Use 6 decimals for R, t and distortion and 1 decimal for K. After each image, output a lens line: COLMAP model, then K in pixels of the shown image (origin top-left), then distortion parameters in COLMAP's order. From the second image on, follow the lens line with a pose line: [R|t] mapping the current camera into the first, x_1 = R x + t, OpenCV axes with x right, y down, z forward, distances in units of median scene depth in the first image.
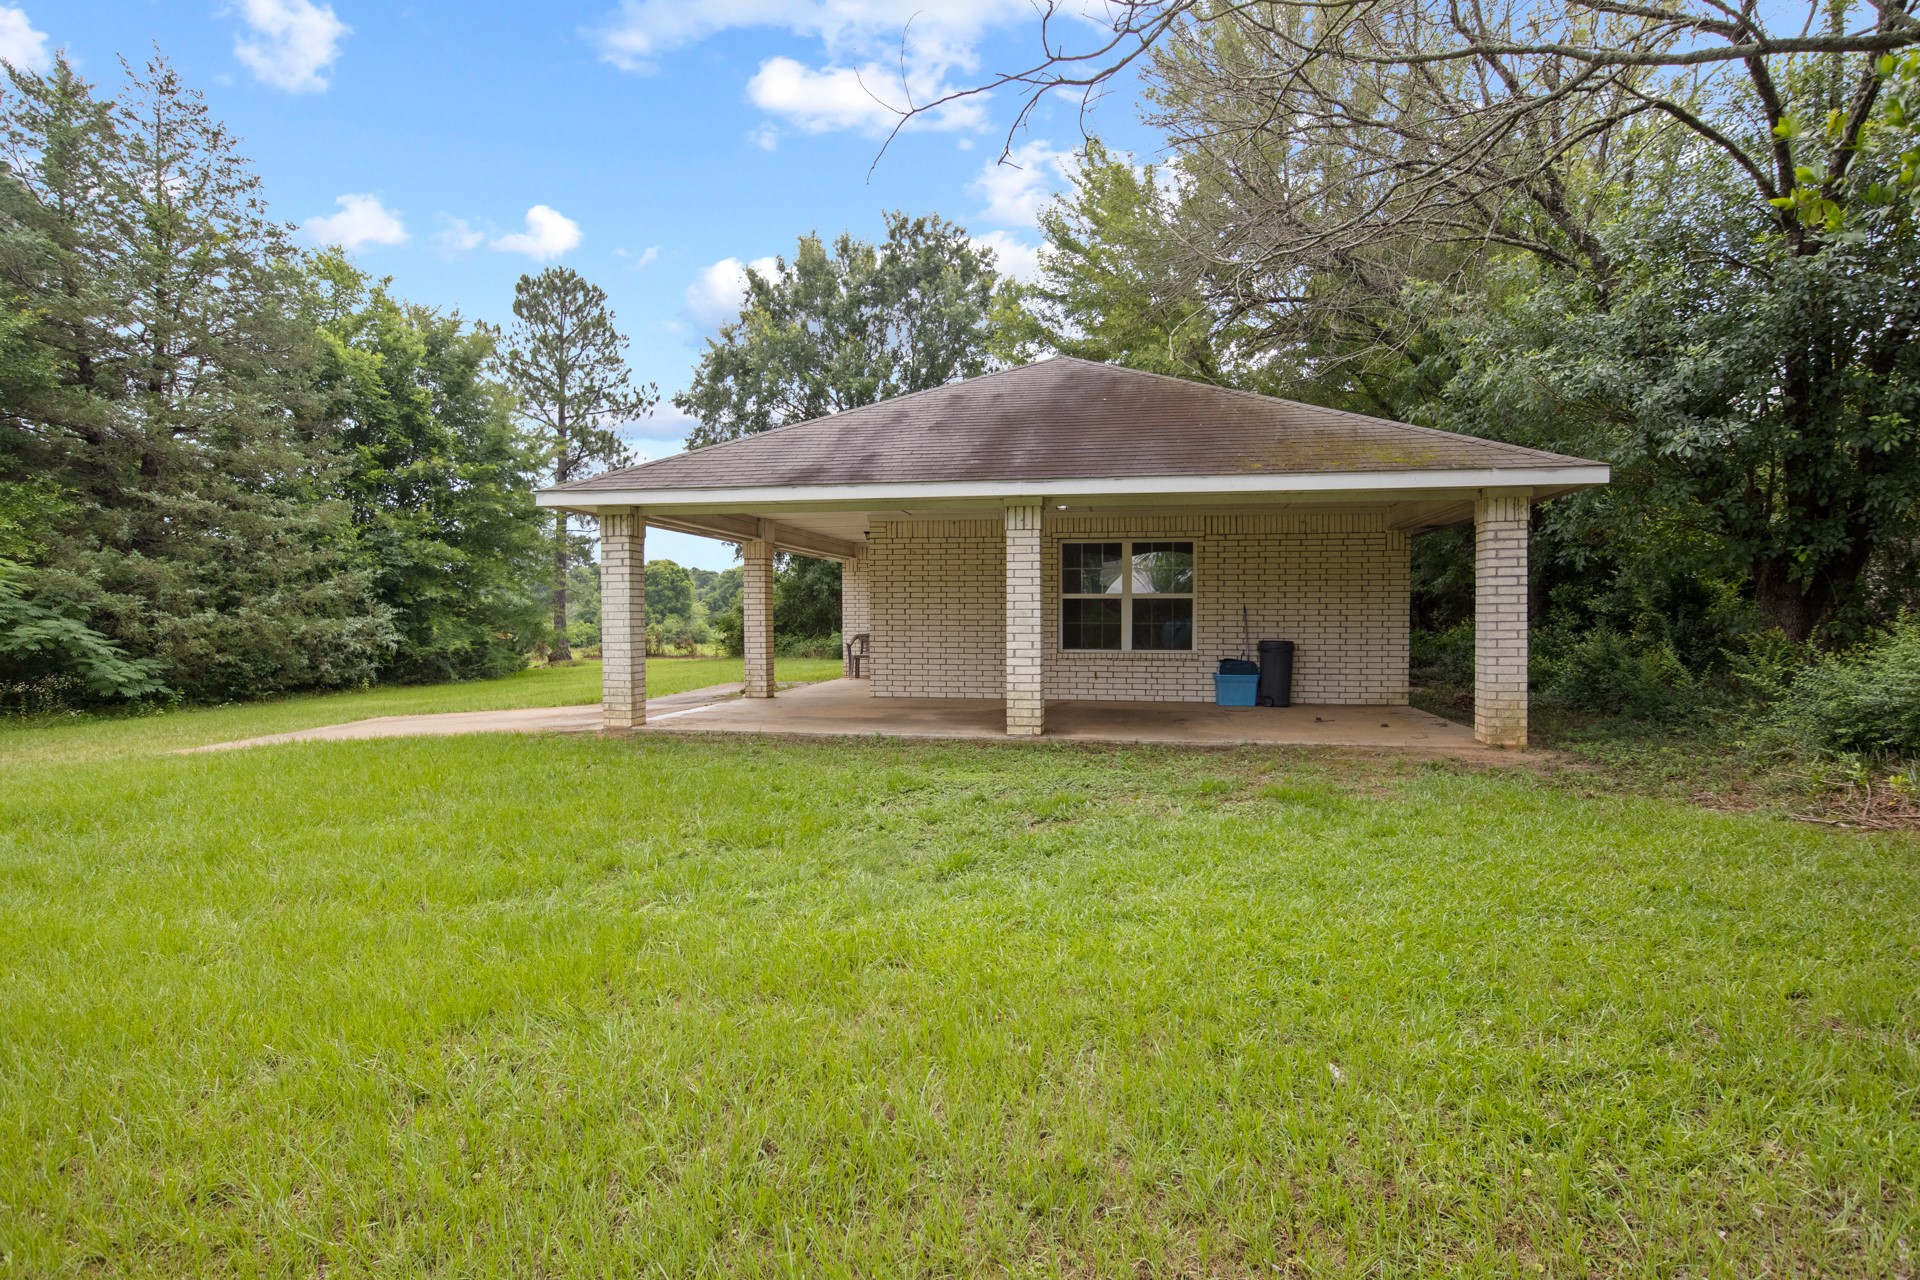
lens RADIAL K [[960.9, 0, 959.6], [0, 960.9, 633.9], [0, 0, 1]] dist [-0.012780, 0.000522]
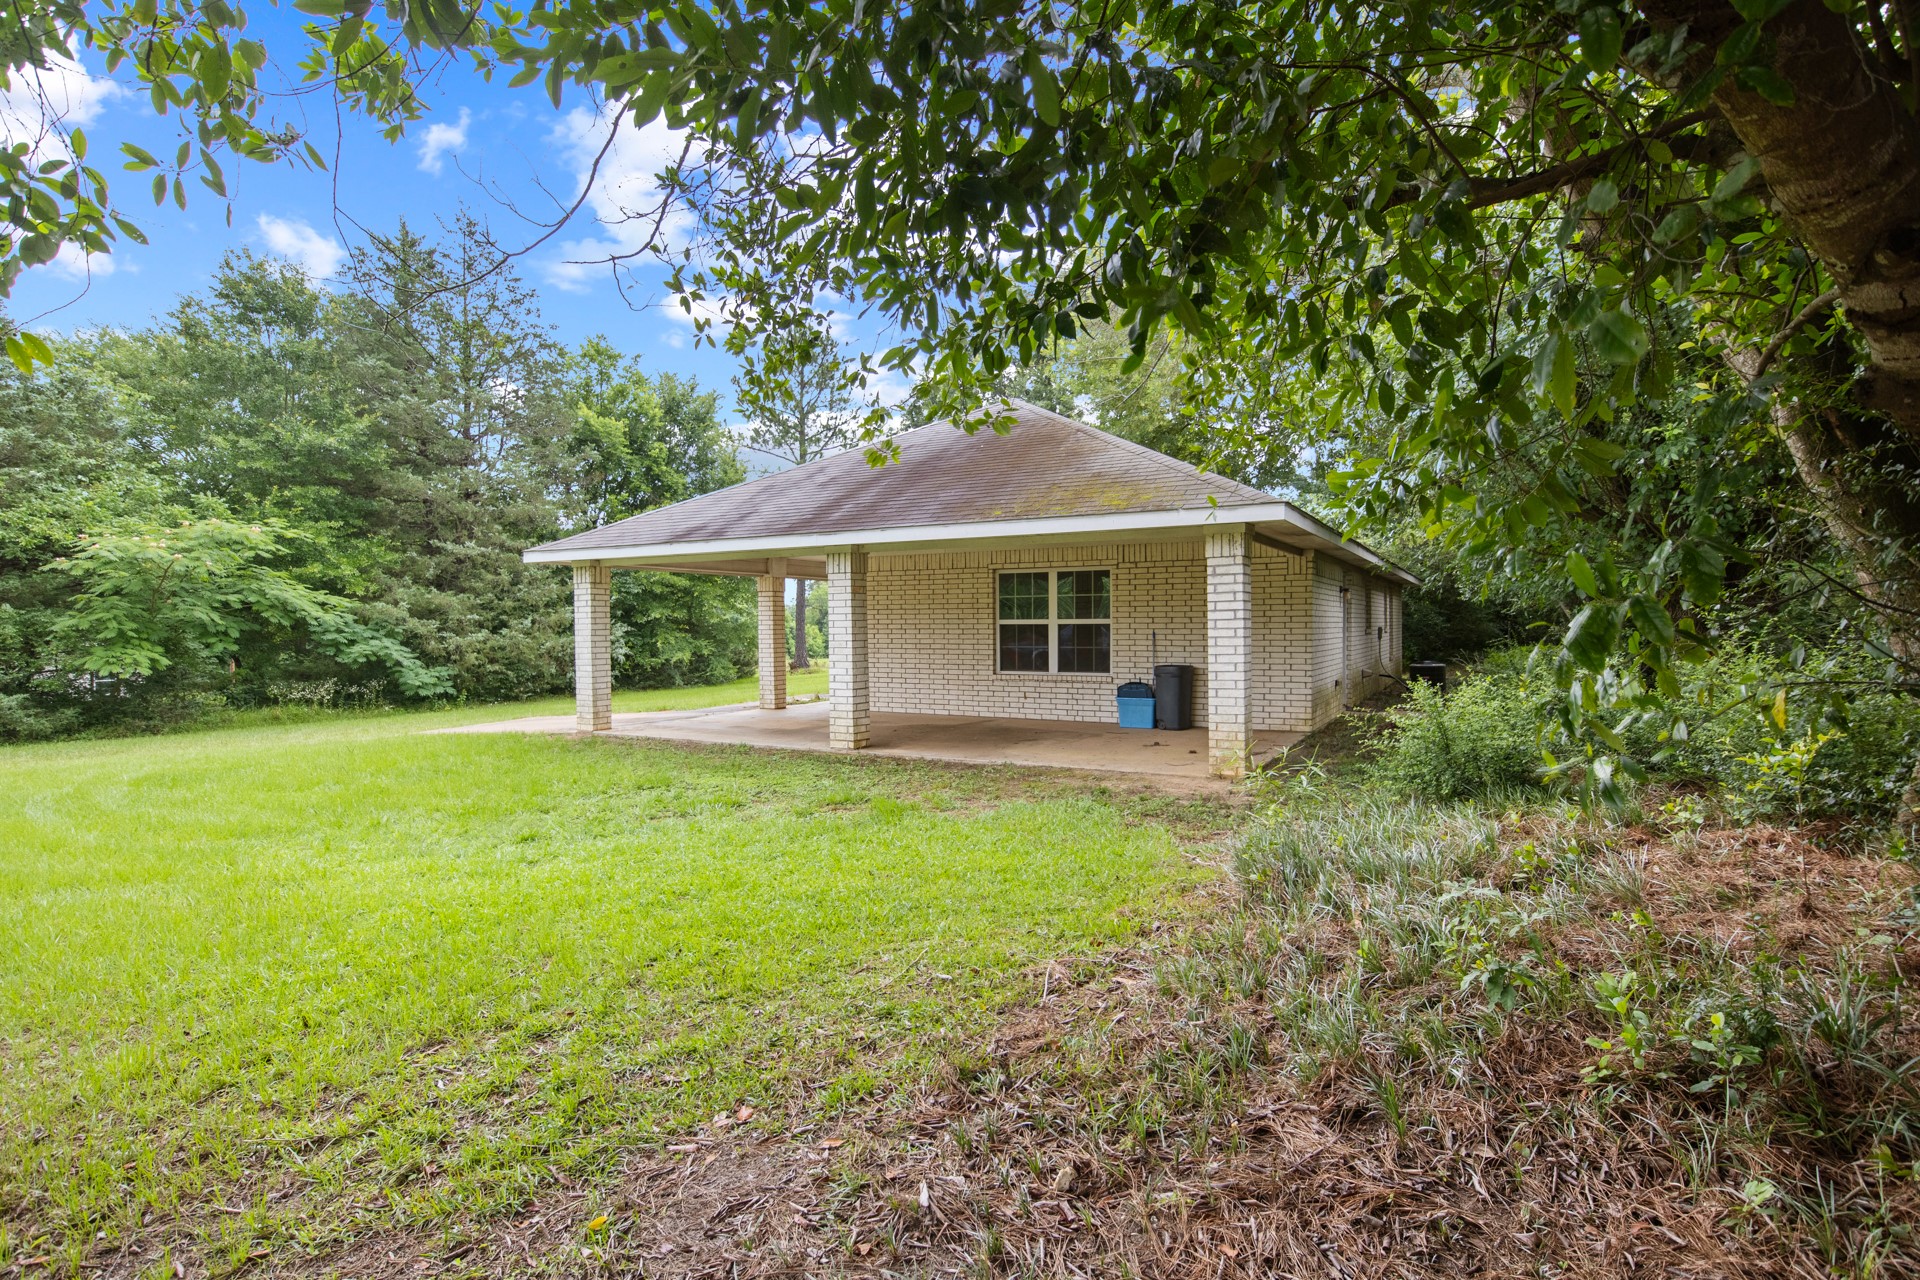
lens RADIAL K [[960.9, 0, 967.5], [0, 960.9, 643.4], [0, 0, 1]] dist [-0.012780, 0.000522]
pose [[0.944818, 0.000163, -0.327596, 0.288855], [0.001369, 0.999989, 0.004445, -0.013470], [0.327593, -0.004648, 0.944807, -0.026653]]
